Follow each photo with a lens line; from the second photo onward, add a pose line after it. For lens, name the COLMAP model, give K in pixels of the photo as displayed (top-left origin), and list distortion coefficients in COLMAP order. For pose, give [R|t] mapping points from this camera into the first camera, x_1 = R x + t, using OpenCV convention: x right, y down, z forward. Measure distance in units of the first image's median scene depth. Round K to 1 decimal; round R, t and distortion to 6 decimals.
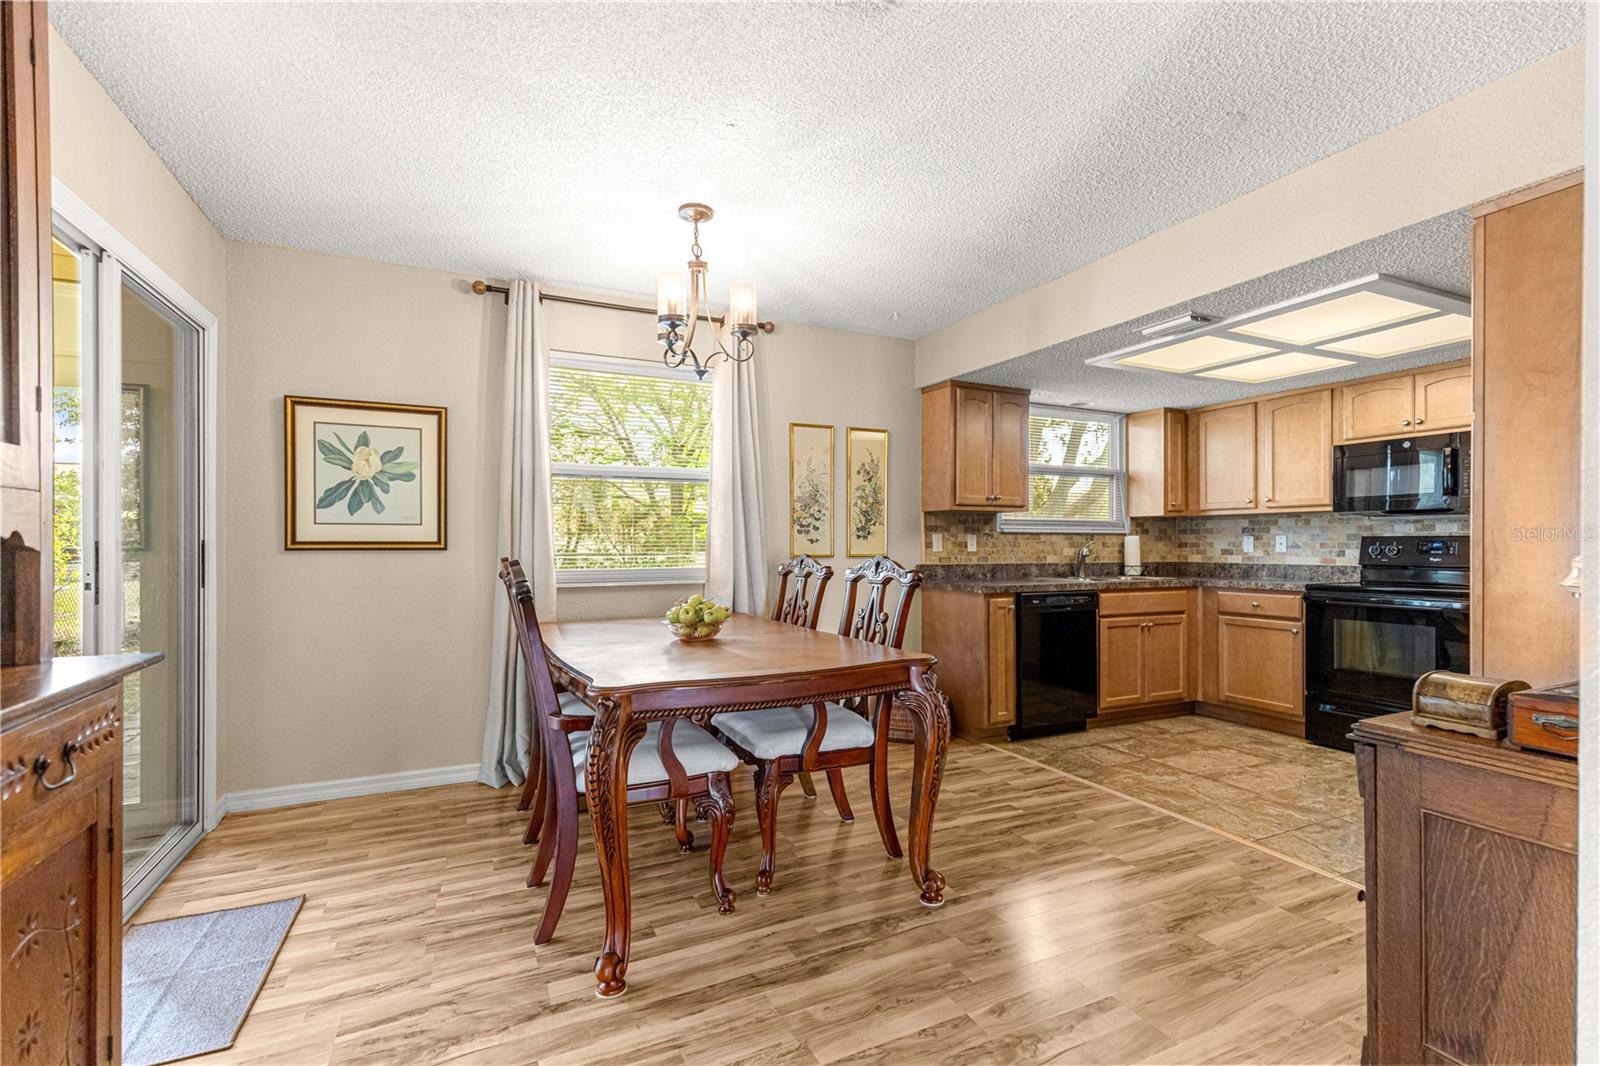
lens RADIAL K [[719.7, 0, 803.0], [0, 719.7, 539.9], [0, 0, 1]] dist [0.008555, -0.002110]
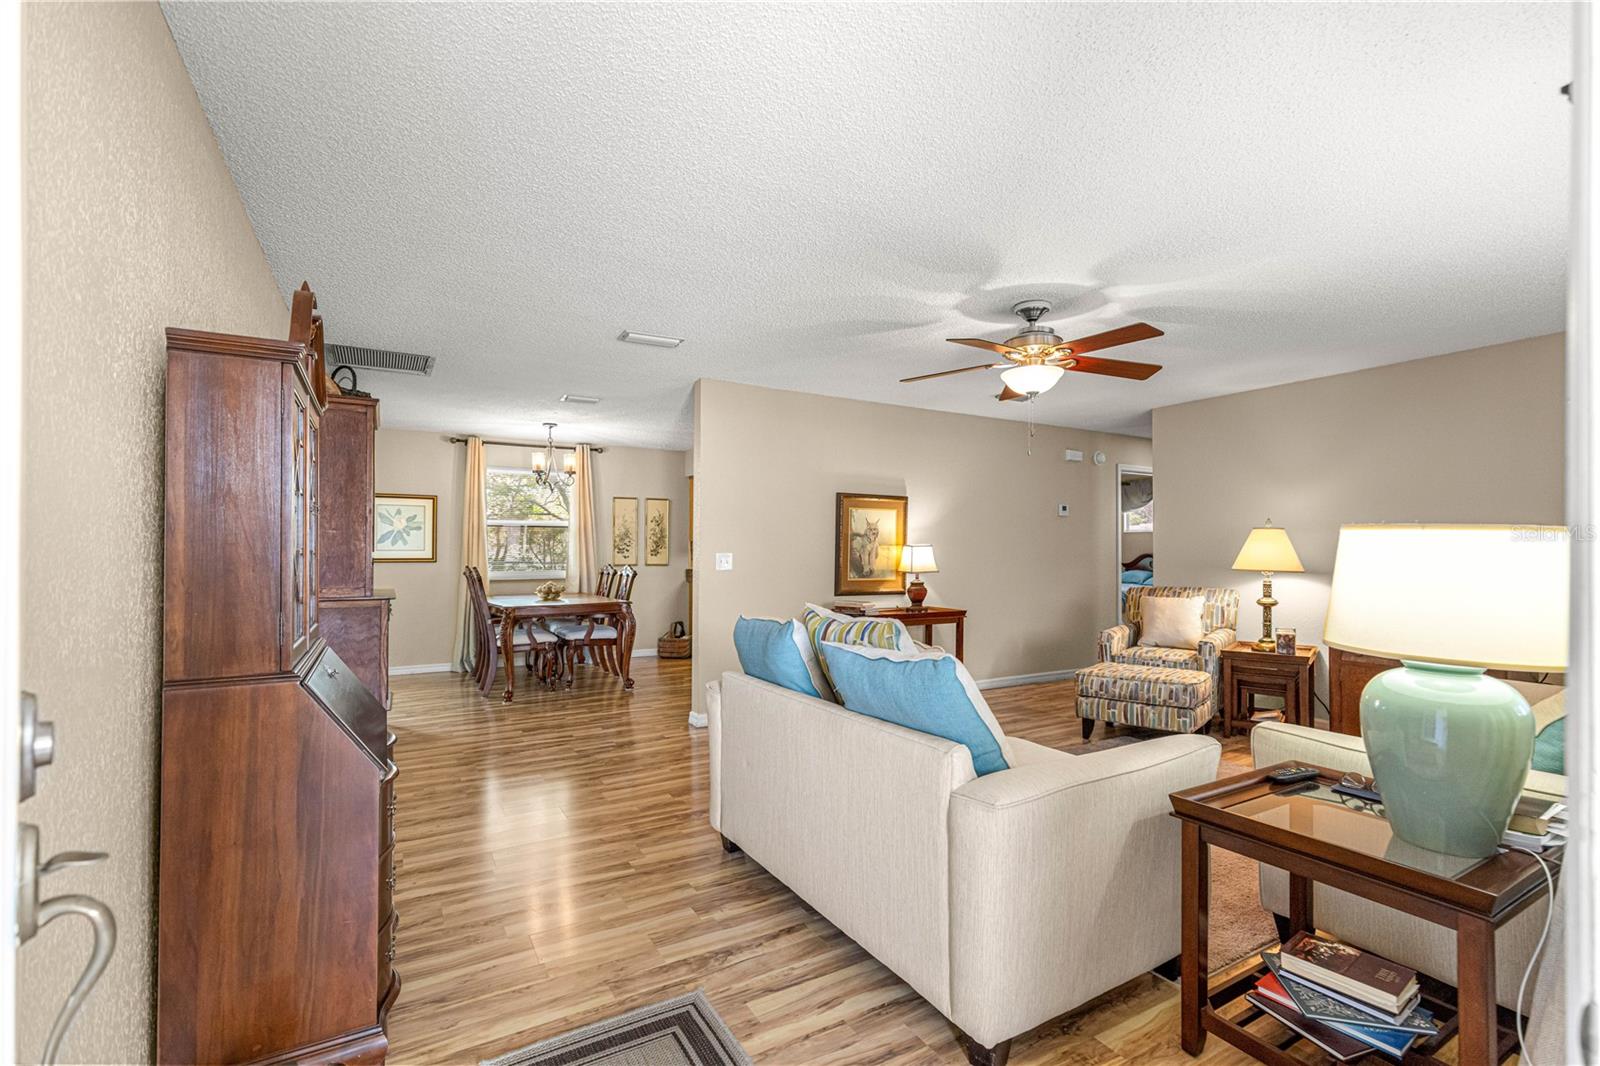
lens RADIAL K [[719.7, 0, 802.4], [0, 719.7, 543.3], [0, 0, 1]] dist [0.008555, -0.002110]
pose [[0.996535, 0.001321, 0.083168, 0.334014], [-0.000887, 0.999986, -0.005259, -0.026156], [-0.083174, 0.005167, 0.996522, -1.000250]]
